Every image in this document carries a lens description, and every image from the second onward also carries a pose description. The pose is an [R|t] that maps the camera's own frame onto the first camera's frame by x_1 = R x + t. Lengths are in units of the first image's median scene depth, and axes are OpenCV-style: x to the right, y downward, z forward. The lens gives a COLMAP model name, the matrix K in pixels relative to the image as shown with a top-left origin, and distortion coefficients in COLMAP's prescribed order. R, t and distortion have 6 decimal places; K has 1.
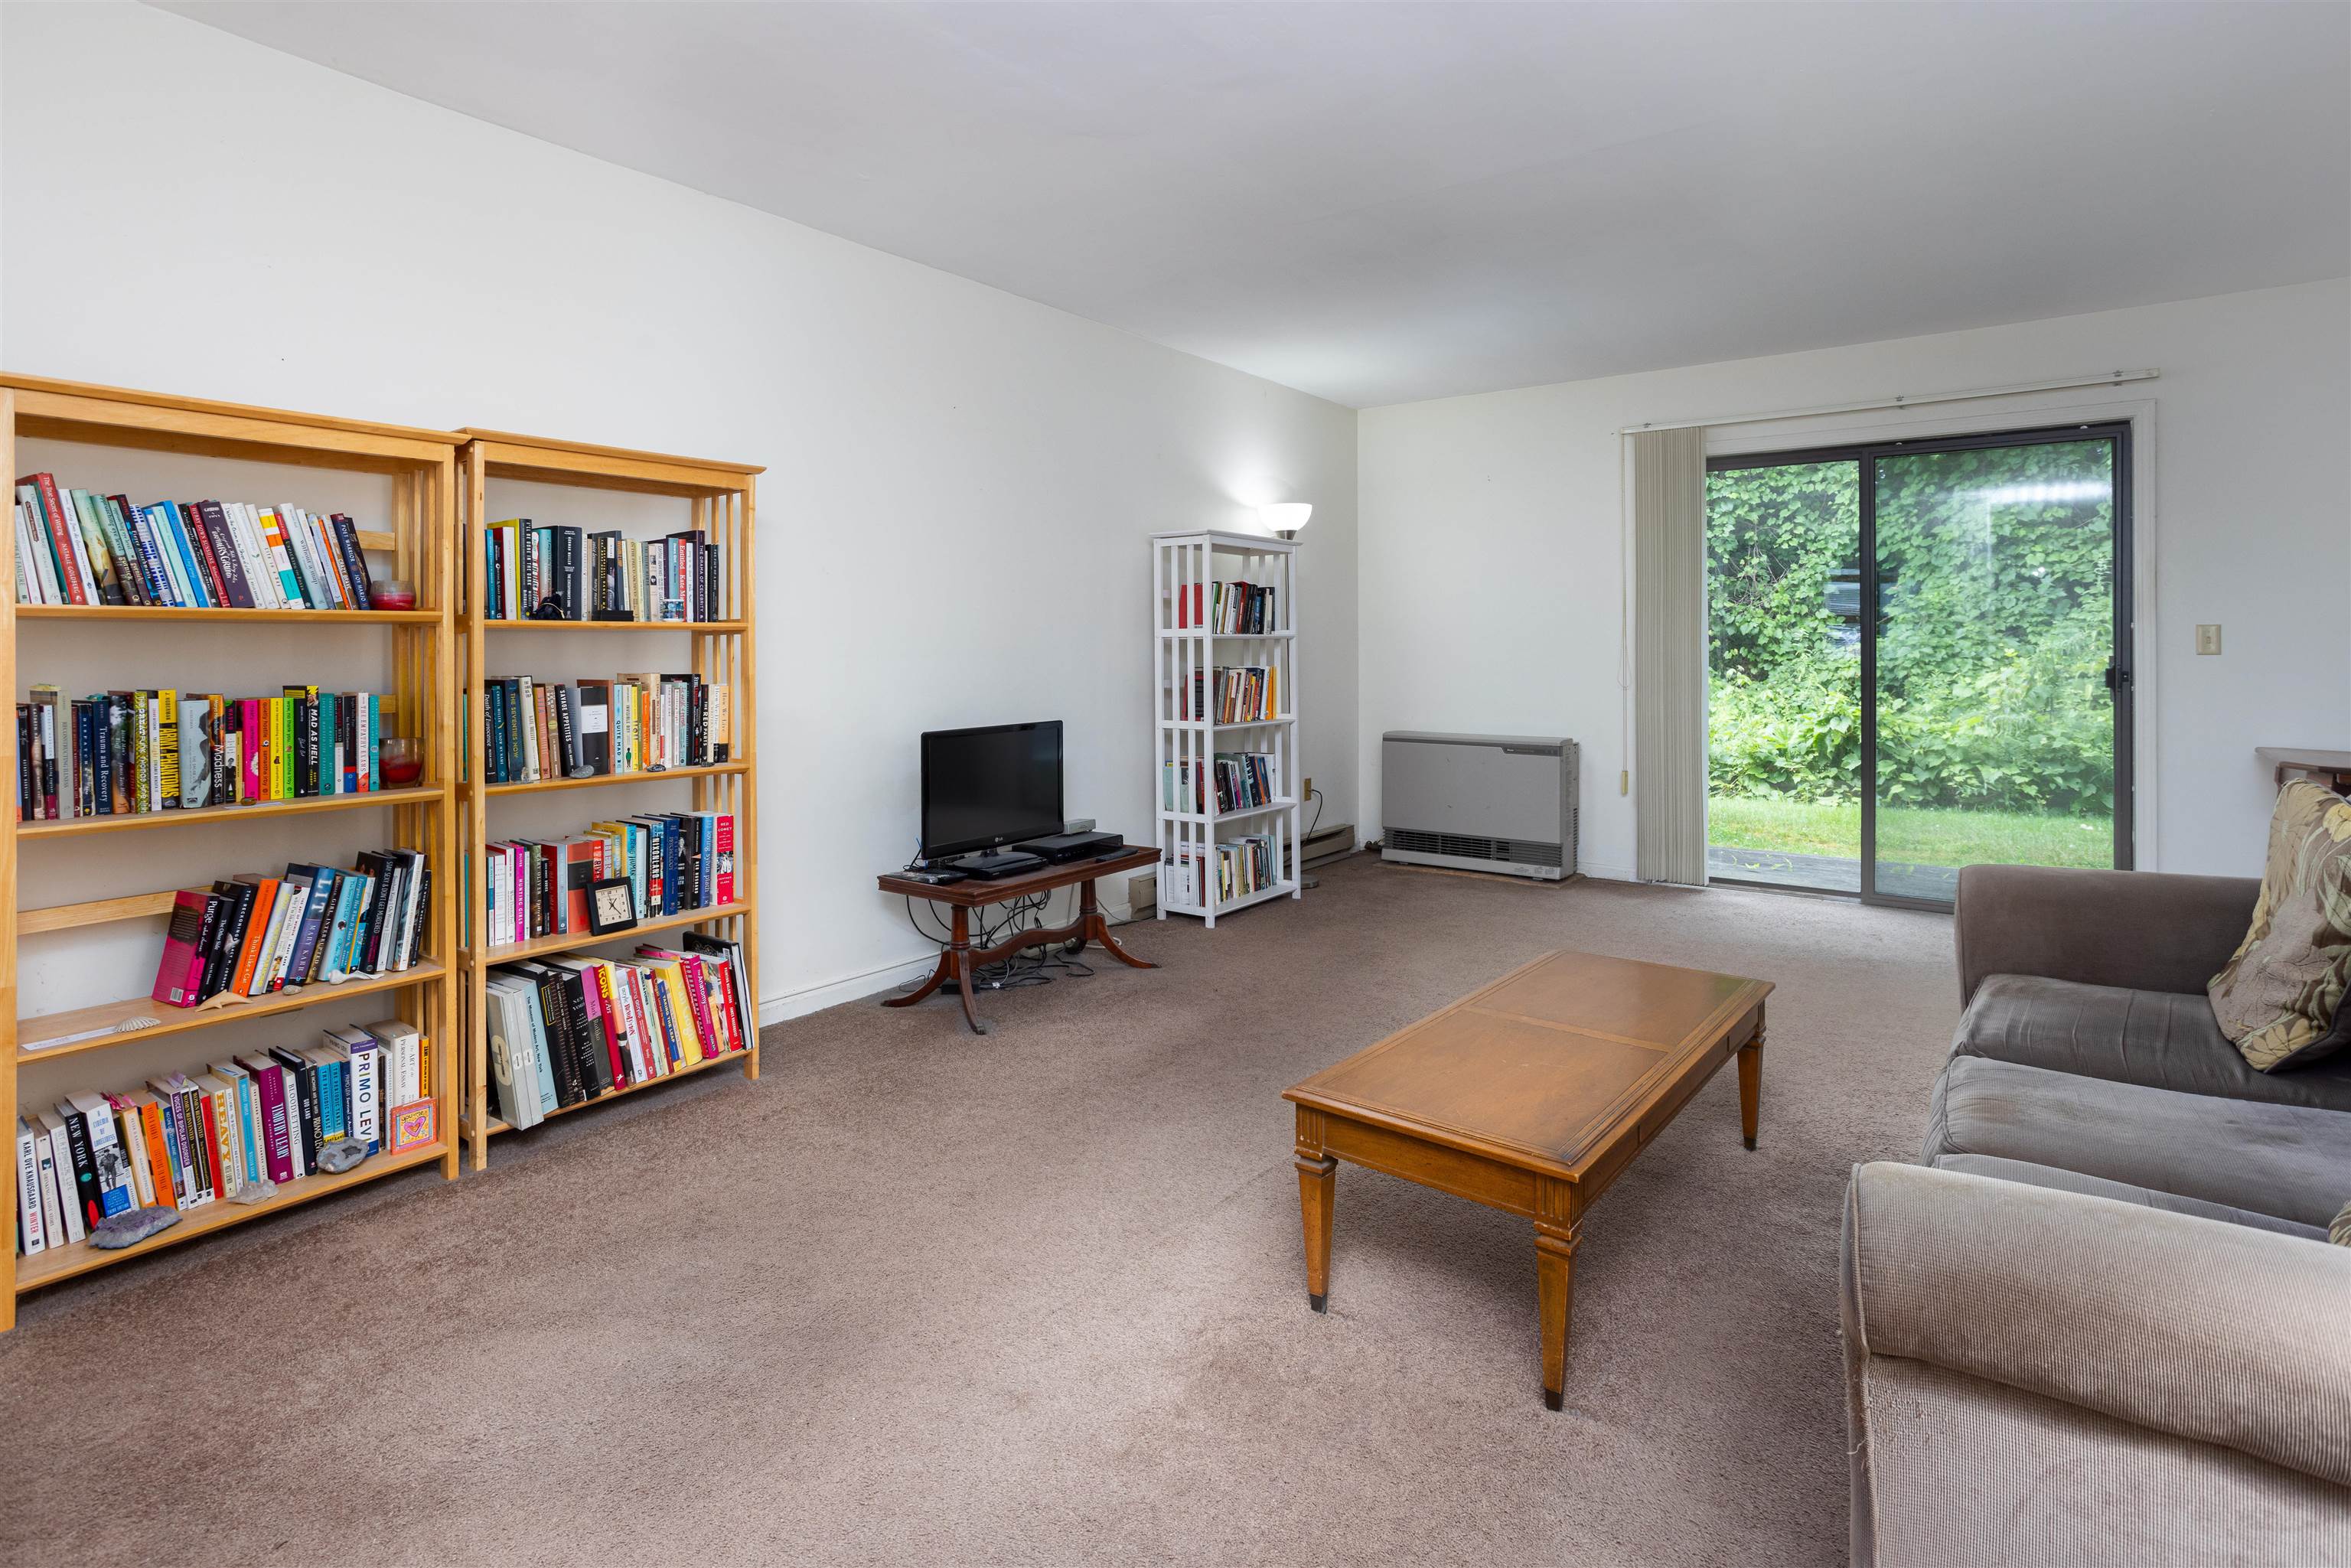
lens RADIAL K [[1193.8, 0, 1154.0], [0, 1193.8, 642.2], [0, 0, 1]] dist [-0.018736, 0.010091]
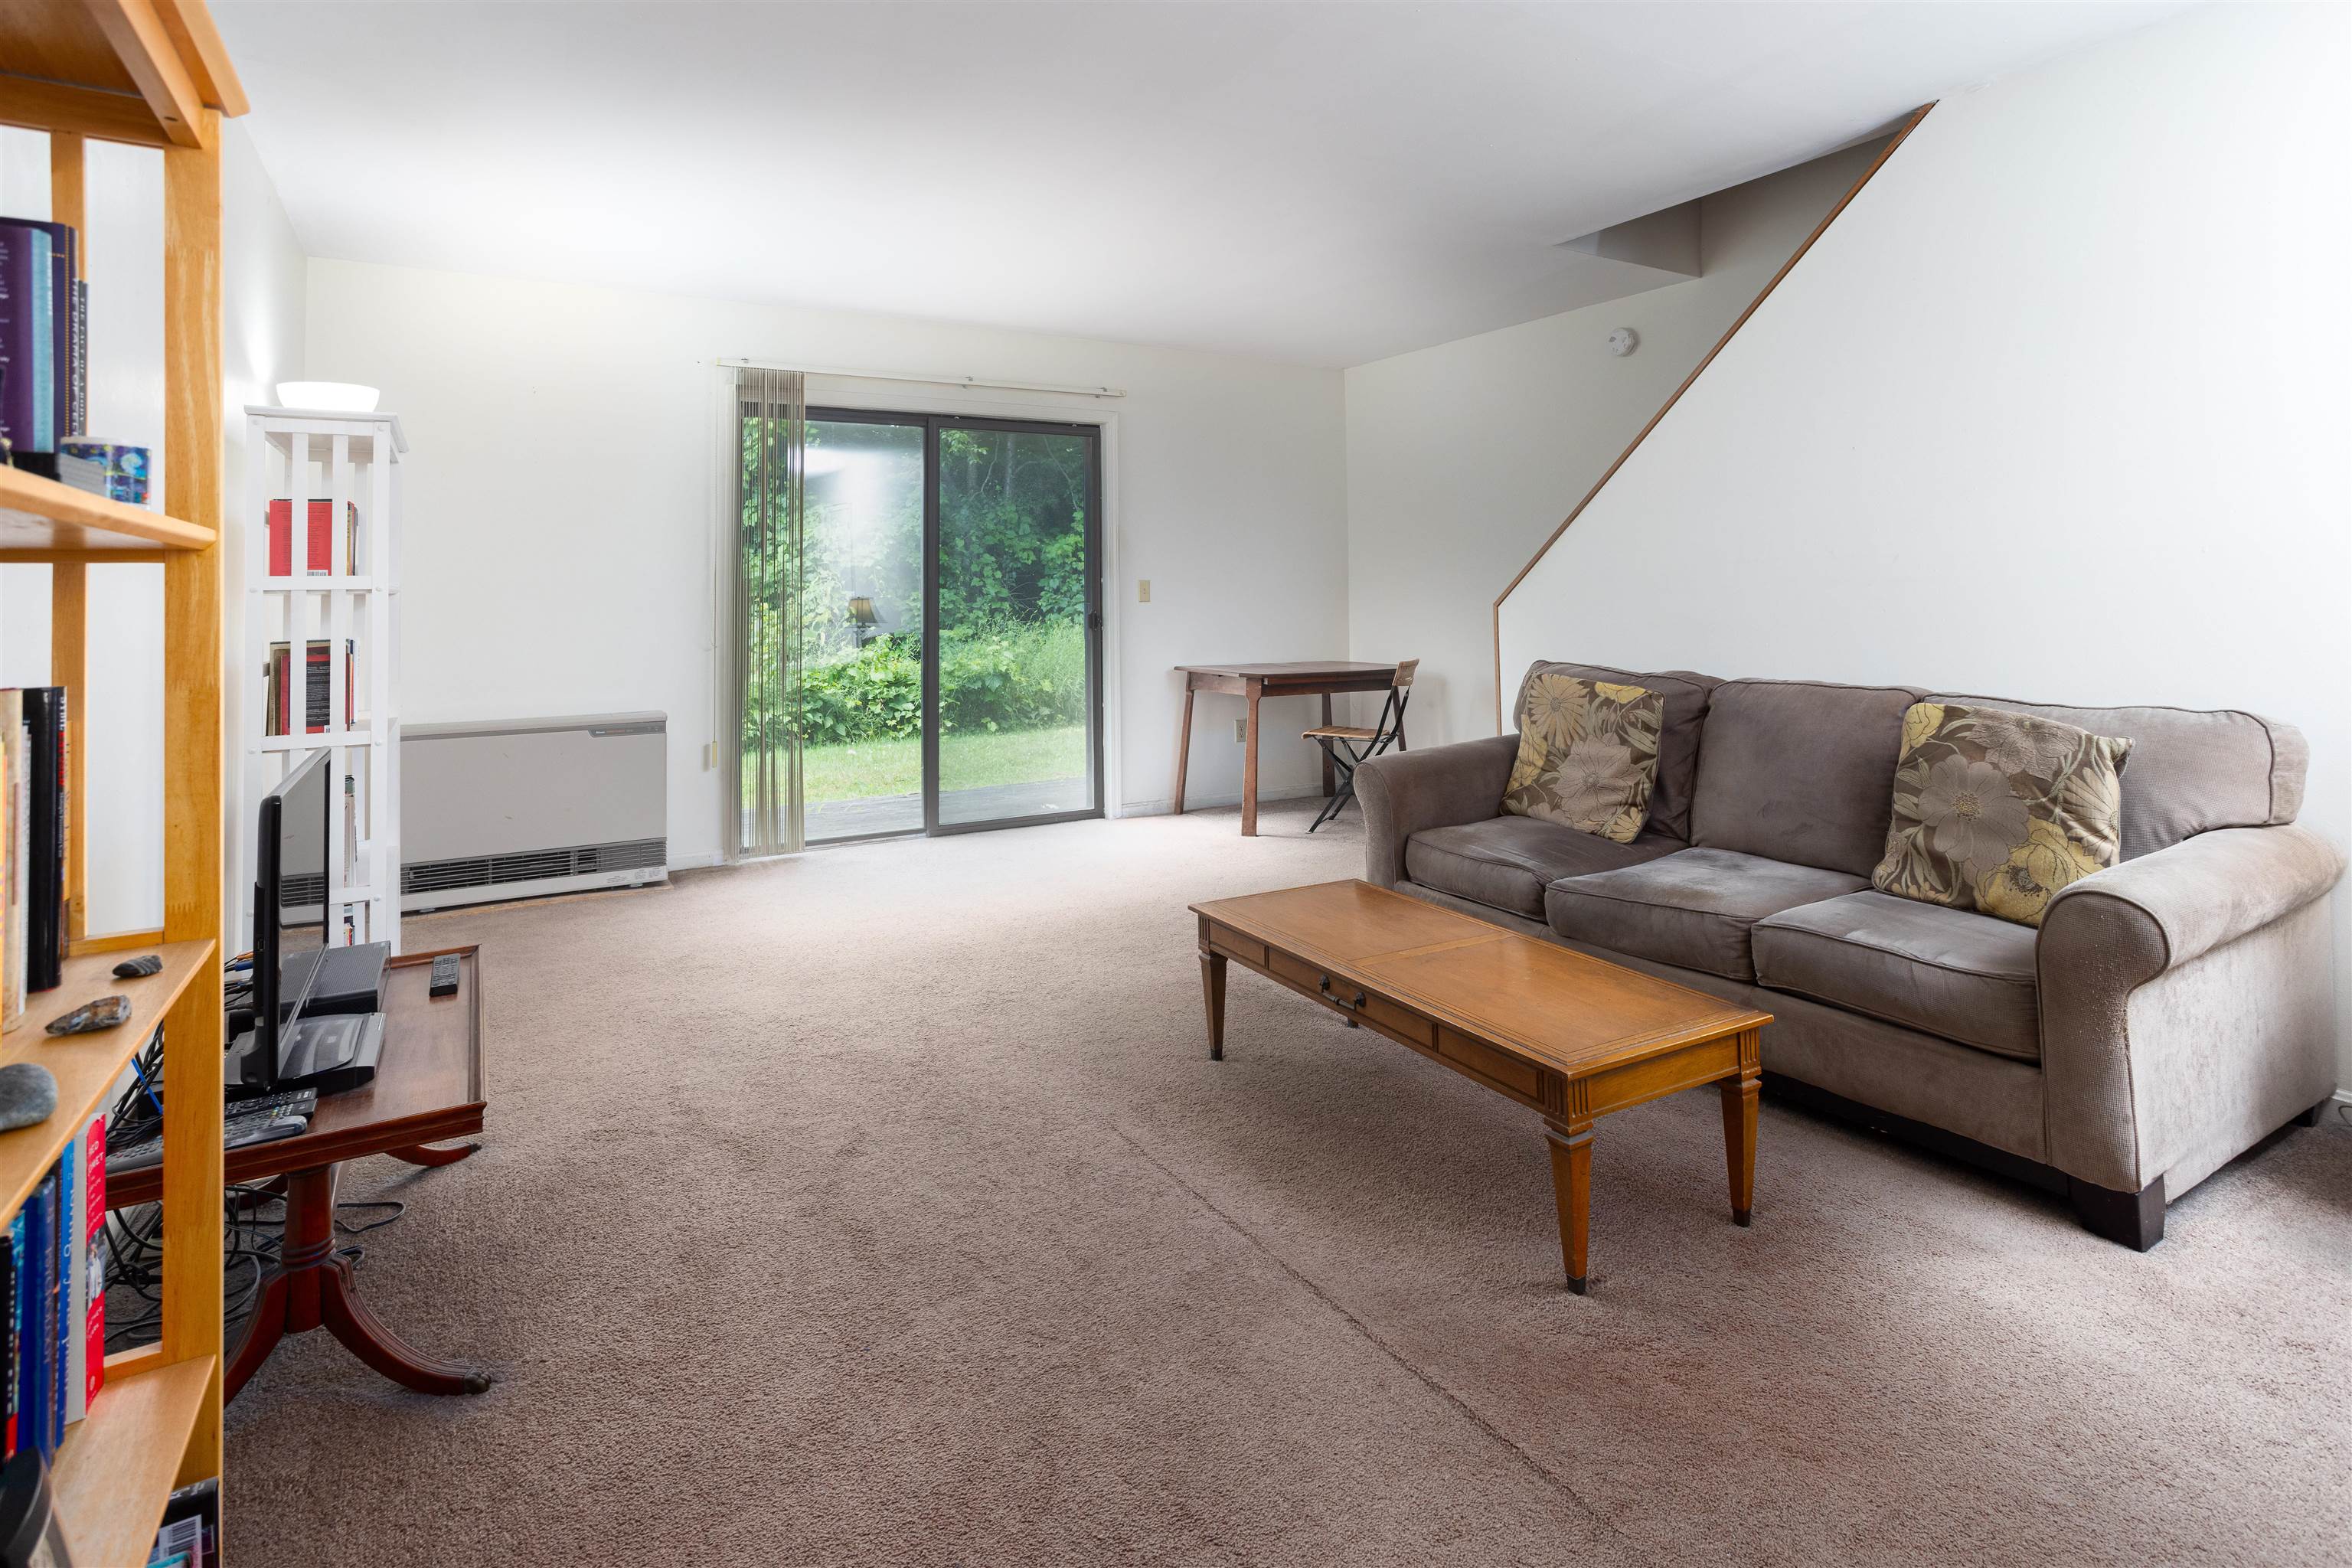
lens RADIAL K [[1245.7, 0, 1167.5], [0, 1245.7, 565.3], [0, 0, 1]] dist [0.001899, -0.000013]
pose [[0.402906, 0.013429, 0.915143, -0.165749], [0.014195, 0.999680, -0.020920, -0.000287], [-0.915131, 0.021419, 0.402587, 0.155695]]
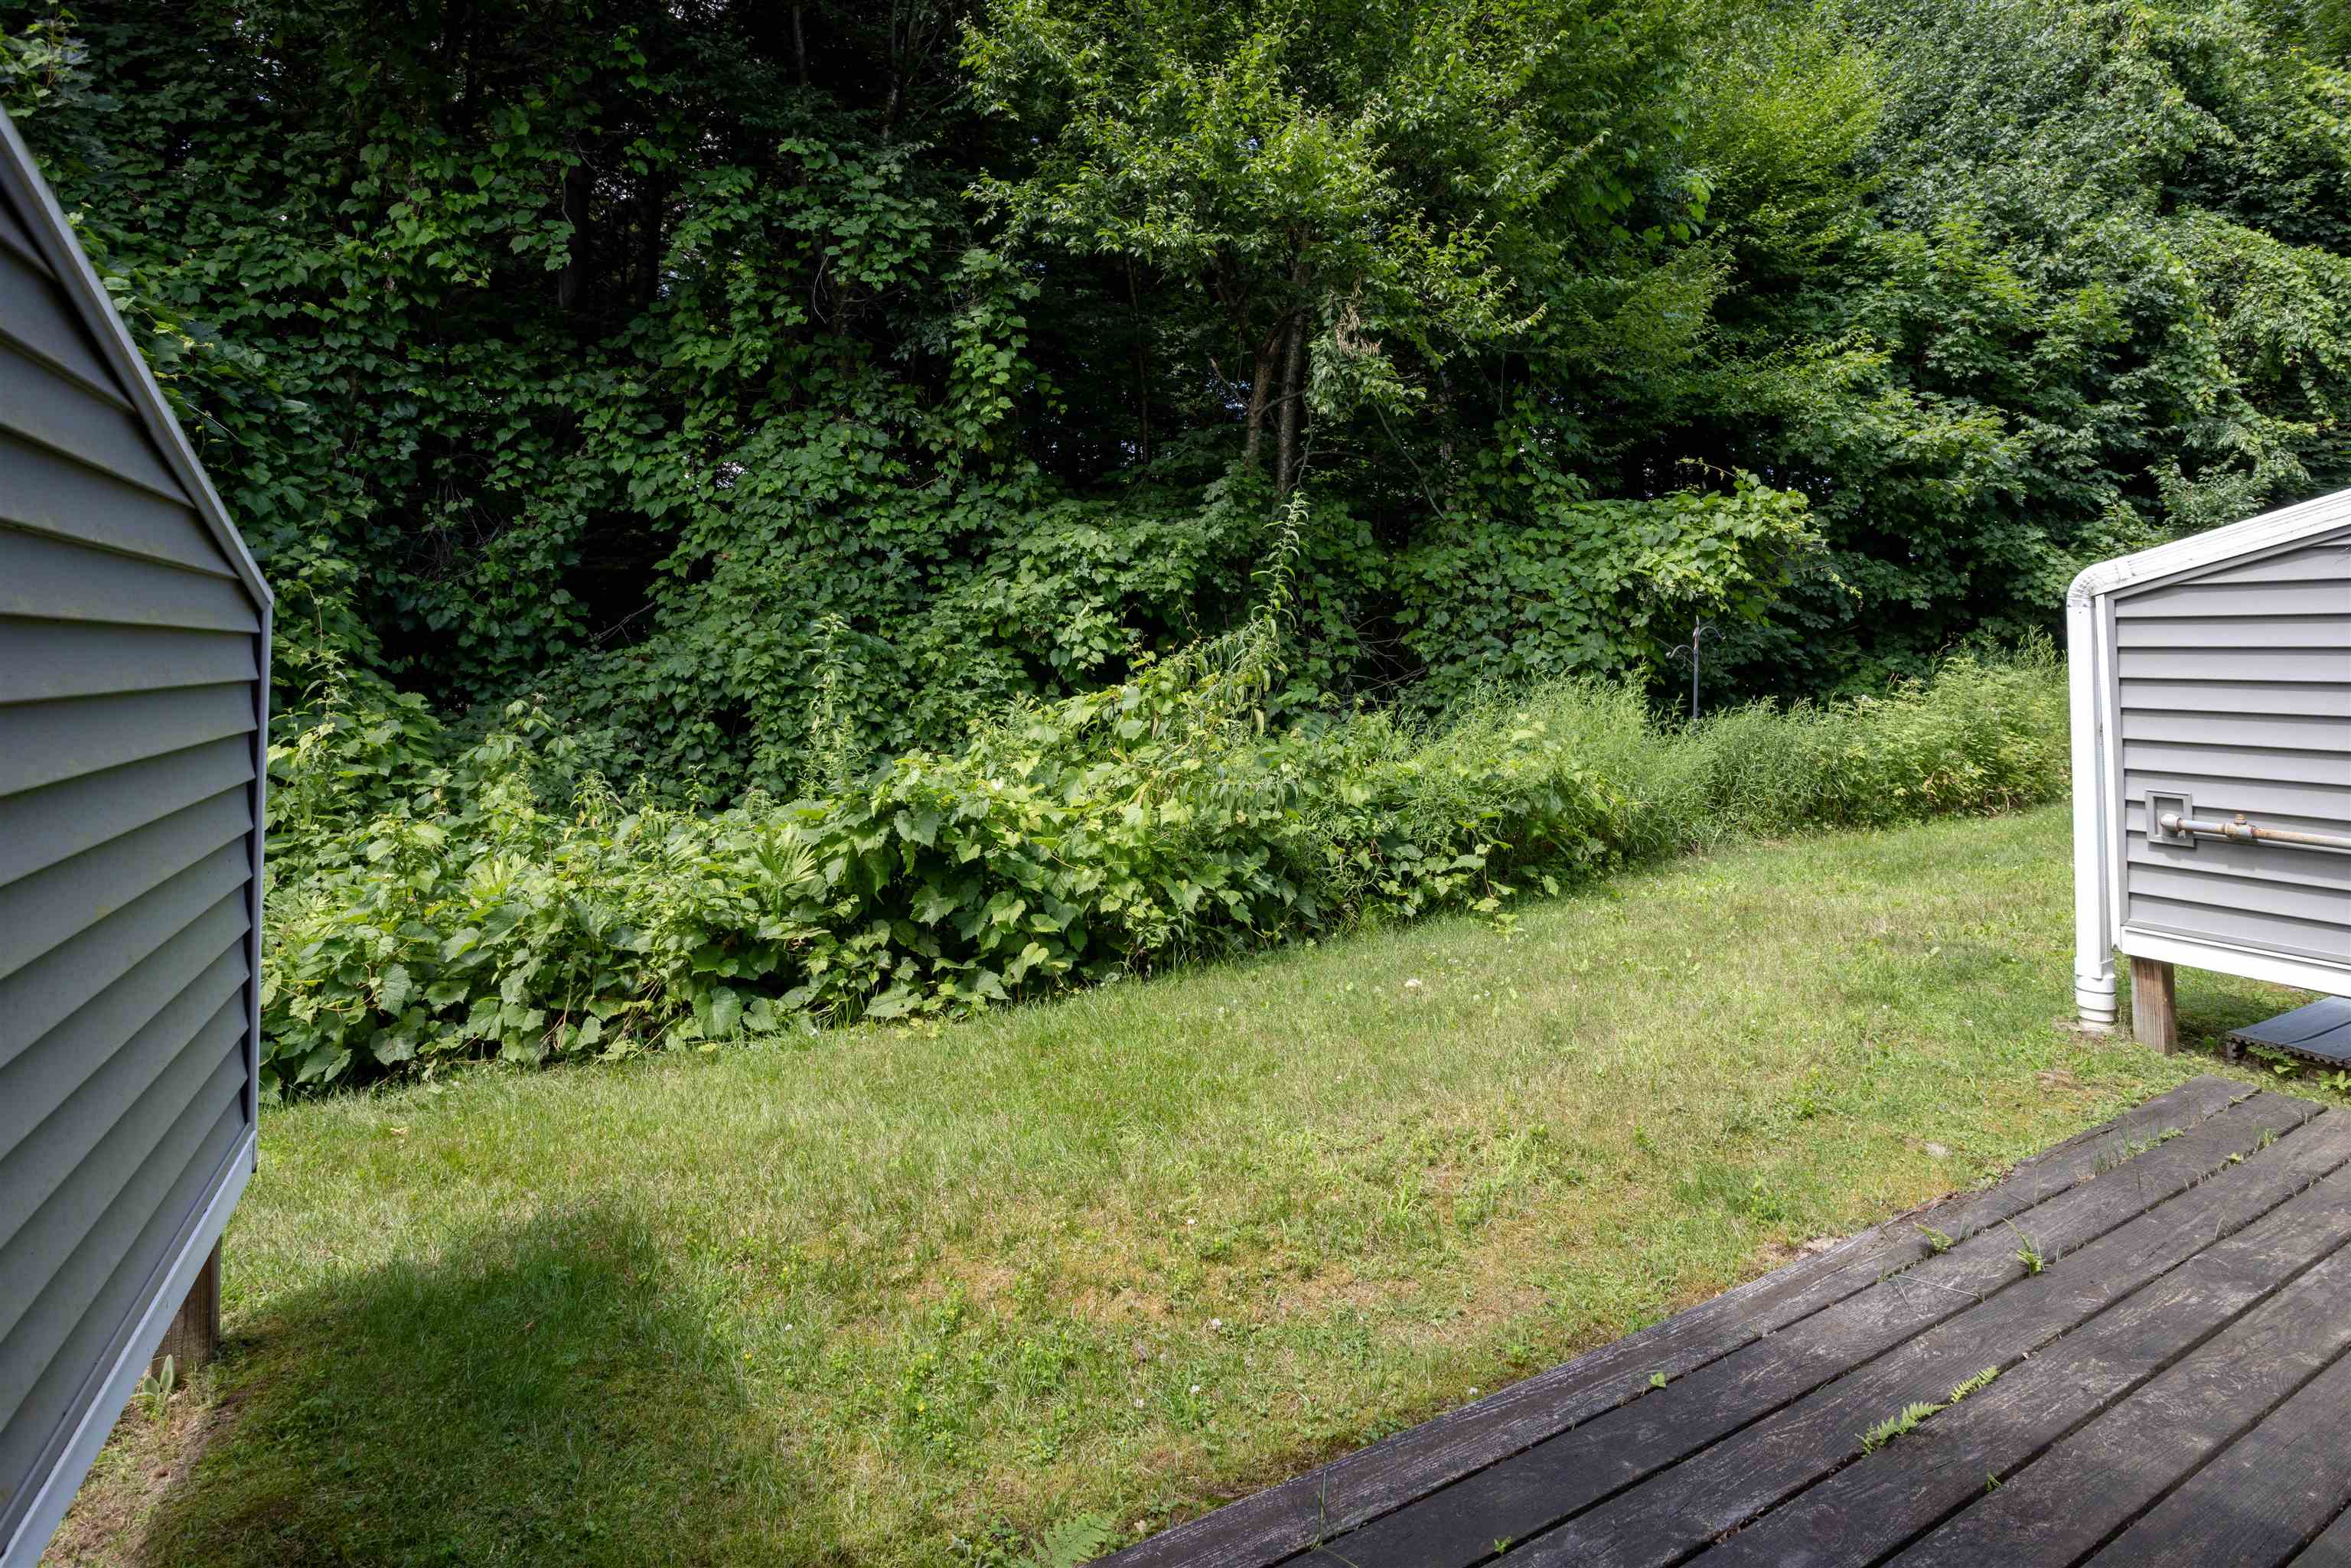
lens RADIAL K [[1193.8, 0, 1167.4], [0, 1193.8, 557.0], [0, 0, 1]] dist [-0.018736, 0.010091]
pose [[0.424850, 0.052883, 0.903718, 0.185238], [0.010972, 0.997918, -0.063553, -0.002296], [-0.905197, 0.036916, 0.423385, 0.645252]]
